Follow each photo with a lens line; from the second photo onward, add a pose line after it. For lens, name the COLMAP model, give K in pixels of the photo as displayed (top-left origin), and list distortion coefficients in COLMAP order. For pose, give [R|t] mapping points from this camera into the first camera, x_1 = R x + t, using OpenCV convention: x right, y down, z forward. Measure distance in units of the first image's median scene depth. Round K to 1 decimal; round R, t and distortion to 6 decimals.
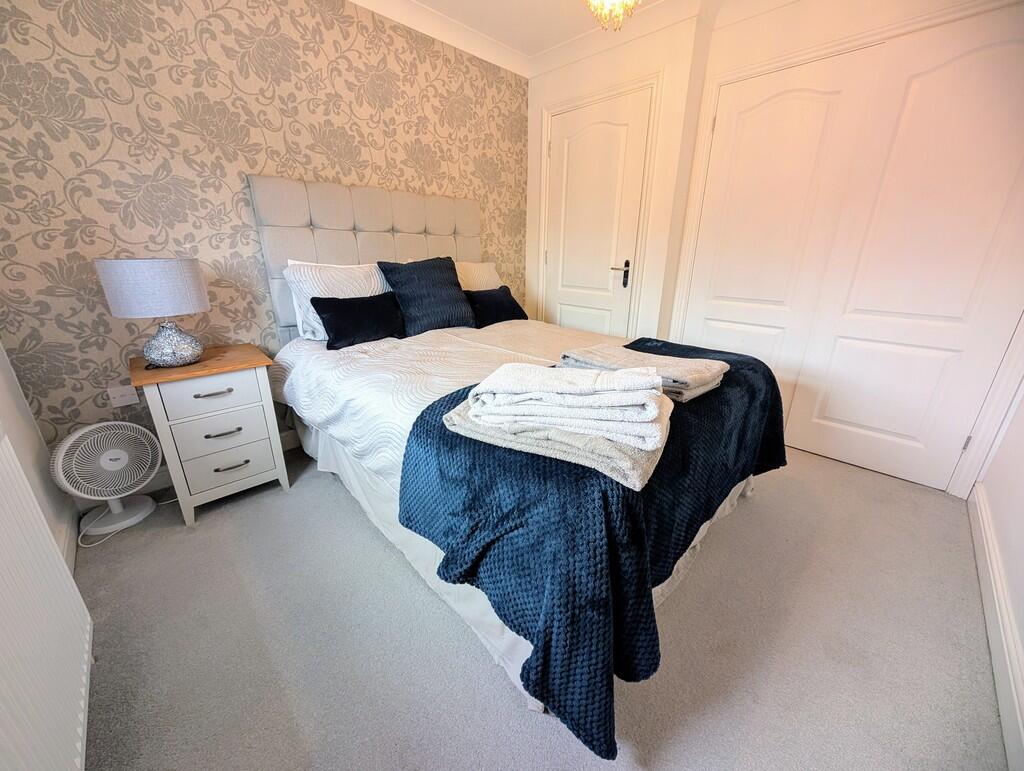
lens RADIAL K [[387.3, 0, 514.6], [0, 387.3, 380.8], [0, 0, 1]] dist [-0.000630, 0.000404]
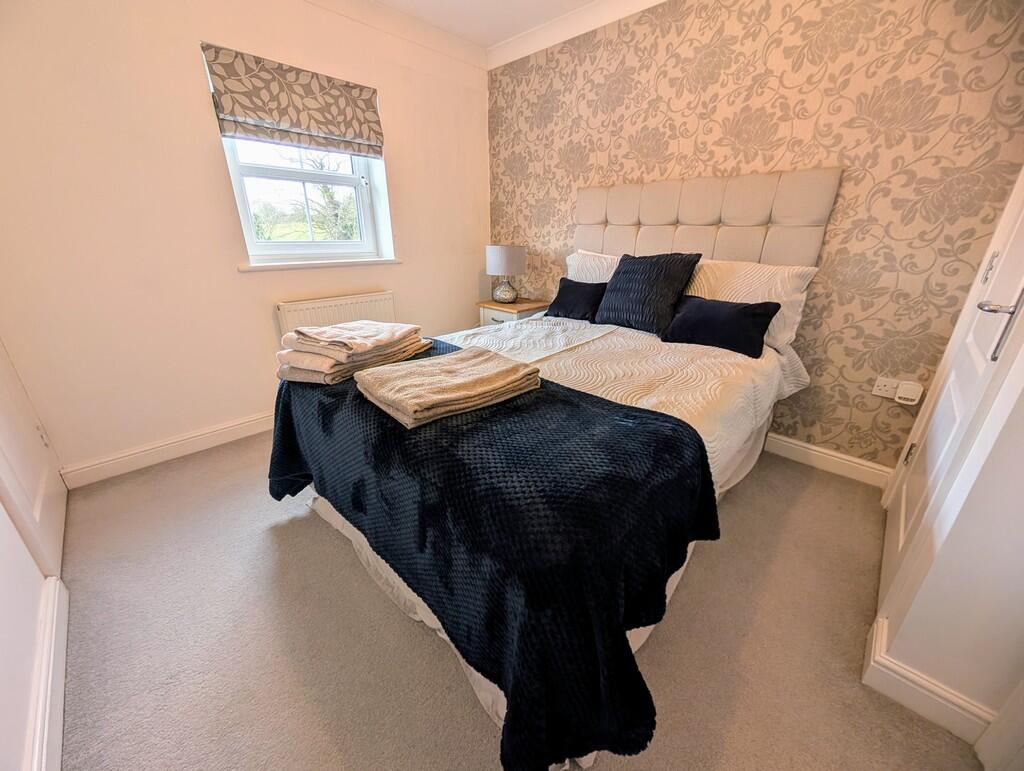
lens RADIAL K [[387.3, 0, 514.6], [0, 387.3, 380.8], [0, 0, 1]] dist [-0.000630, 0.000404]
pose [[0.024218, 0.340760, -0.939838, 0.773079], [-0.340246, 0.886799, 0.312762, -0.235412], [0.940025, 0.312202, 0.137419, 0.697147]]
